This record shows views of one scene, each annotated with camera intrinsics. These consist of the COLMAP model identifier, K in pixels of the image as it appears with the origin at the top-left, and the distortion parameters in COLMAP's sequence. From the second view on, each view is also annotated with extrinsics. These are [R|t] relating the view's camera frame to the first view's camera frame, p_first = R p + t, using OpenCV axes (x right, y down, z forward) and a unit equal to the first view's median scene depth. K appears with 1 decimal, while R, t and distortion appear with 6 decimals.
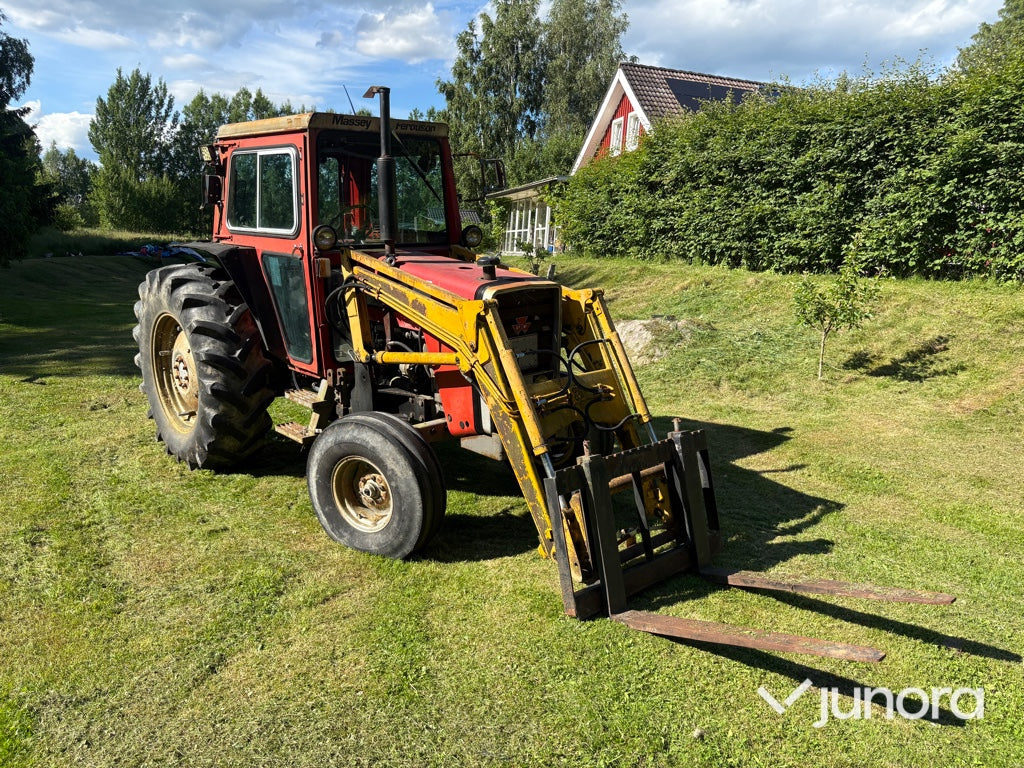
lens RADIAL K [[777.4, 0, 512.5], [0, 777.4, 386.1], [0, 0, 1]] dist [0.036530, -0.039033]
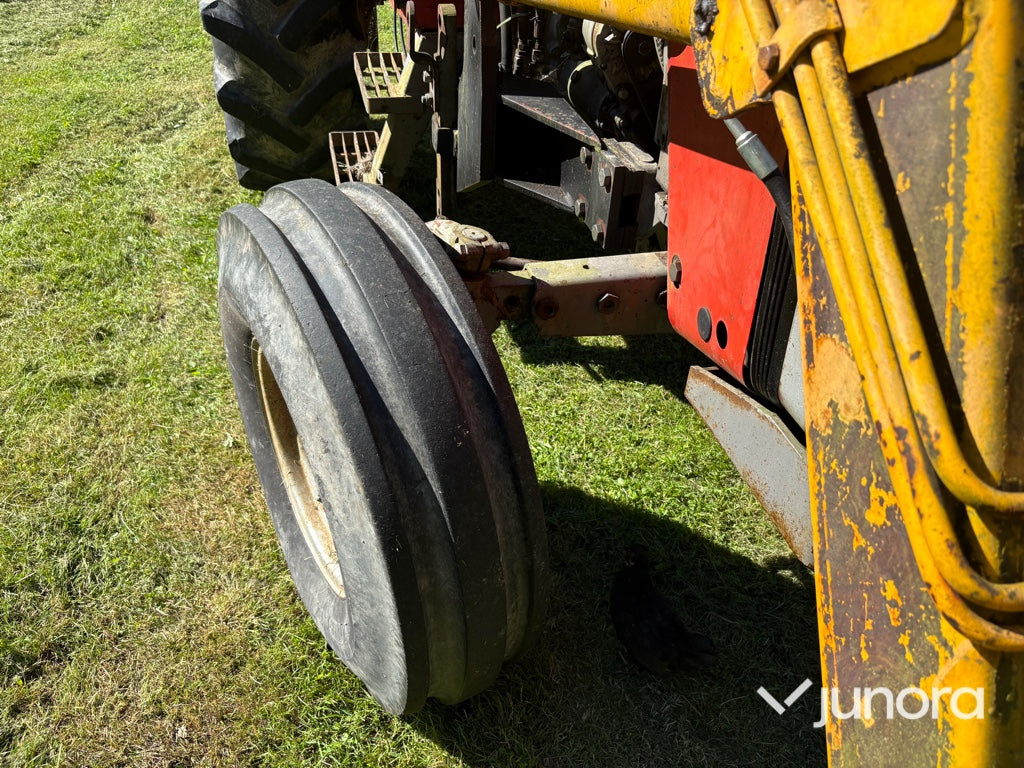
lens RADIAL K [[777.4, 0, 503.2], [0, 777.4, 406.4], [0, 0, 1]] dist [0.036530, -0.039033]
pose [[0.872302, 0.331118, -0.359791, -0.008092], [-0.153538, 0.884086, 0.441383, -0.008138], [0.464236, -0.329778, 0.822029, 0.254103]]
